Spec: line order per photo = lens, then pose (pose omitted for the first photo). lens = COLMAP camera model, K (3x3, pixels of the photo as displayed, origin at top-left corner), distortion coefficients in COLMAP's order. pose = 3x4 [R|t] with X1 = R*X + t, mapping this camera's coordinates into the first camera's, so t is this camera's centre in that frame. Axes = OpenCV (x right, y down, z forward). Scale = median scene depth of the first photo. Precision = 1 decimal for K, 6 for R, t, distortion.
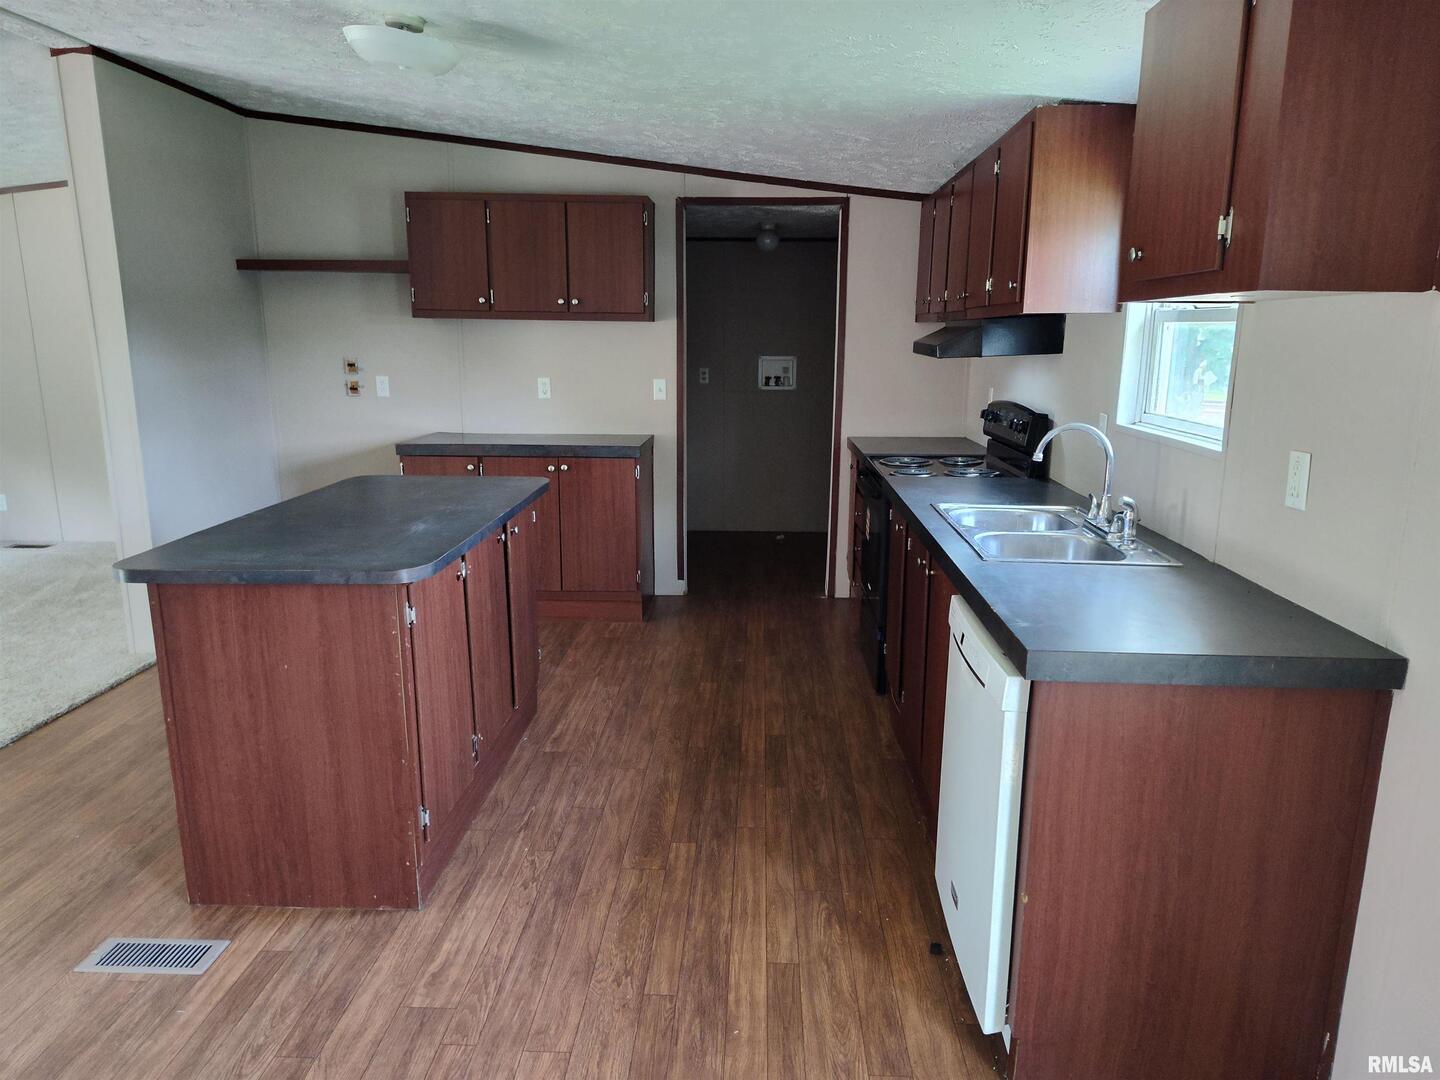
lens RADIAL K [[982.9, 0, 721.8], [0, 982.9, 551.1], [0, 0, 1]] dist [0.010538, -0.010566]
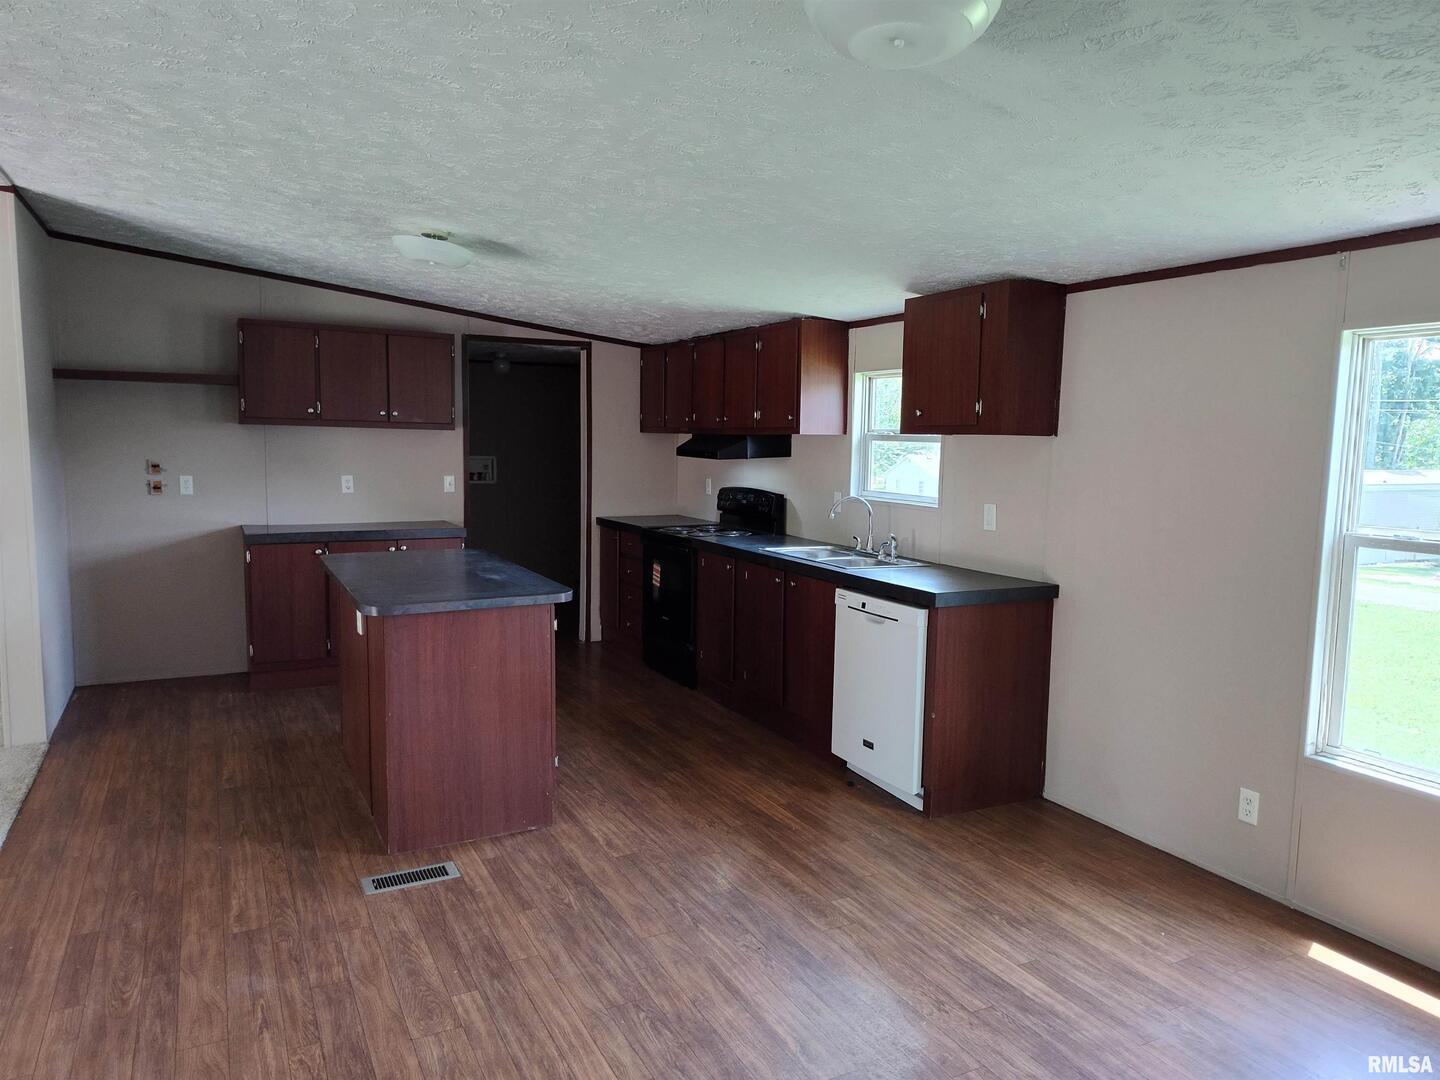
lens RADIAL K [[982.9, 0, 720.8], [0, 982.9, 535.6], [0, 0, 1]] dist [0.010538, -0.010566]
pose [[0.871951, -0.041688, 0.487815, -0.559012], [0.094930, 0.991855, -0.084921, 0.054427], [-0.480302, 0.120355, 0.868806, -0.333609]]
